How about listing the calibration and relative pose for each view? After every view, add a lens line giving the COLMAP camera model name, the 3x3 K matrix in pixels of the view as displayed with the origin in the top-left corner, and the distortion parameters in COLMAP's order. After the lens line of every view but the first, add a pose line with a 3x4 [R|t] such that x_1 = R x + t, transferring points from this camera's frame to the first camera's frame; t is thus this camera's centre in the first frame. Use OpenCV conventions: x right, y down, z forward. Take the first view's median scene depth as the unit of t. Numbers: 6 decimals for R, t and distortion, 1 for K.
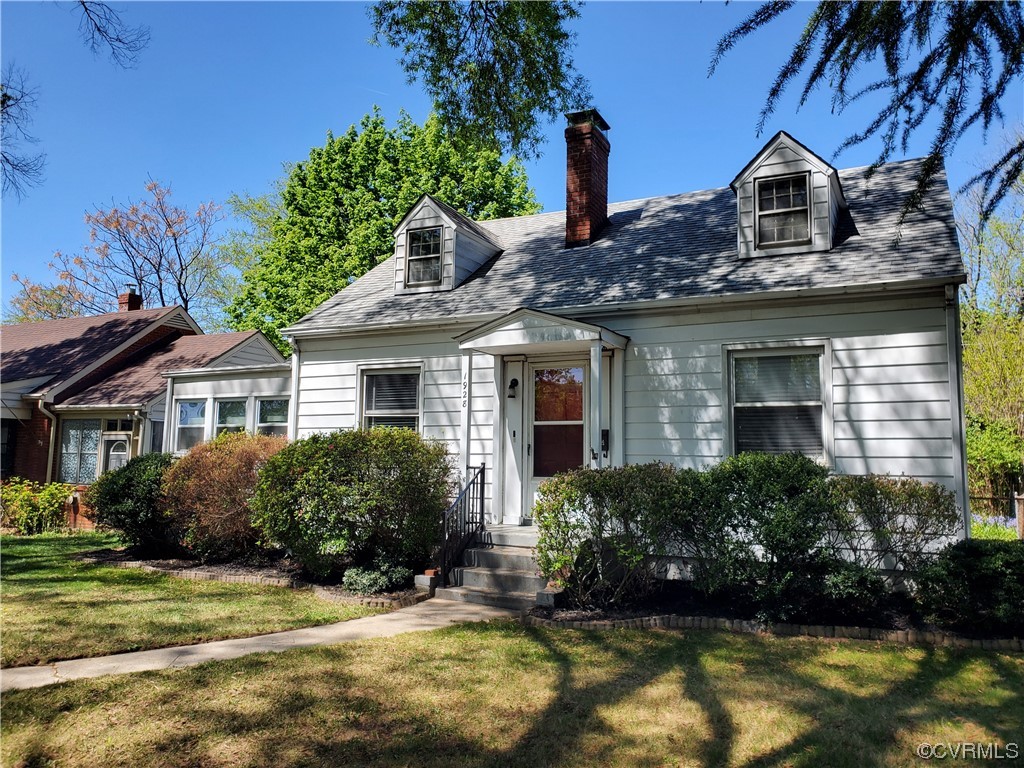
lens RADIAL K [[785.1, 0, 512.0], [0, 785.1, 384.0], [0, 0, 1]] dist [0.053954, -0.002168]
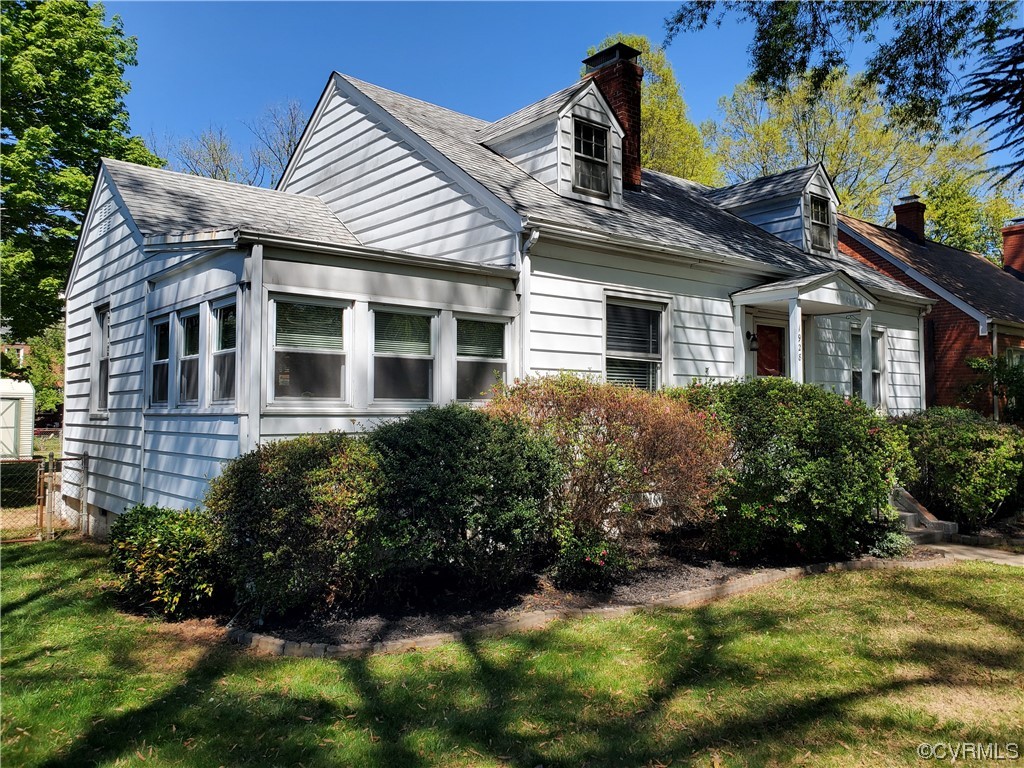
lens RADIAL K [[785.1, 0, 512.0], [0, 785.1, 384.0], [0, 0, 1]] dist [0.053954, -0.002168]
pose [[0.408020, 0.017585, 0.912803, -0.876127], [-0.091974, 0.995520, 0.021934, 0.055343], [-0.908328, -0.092904, 0.407810, 0.734099]]
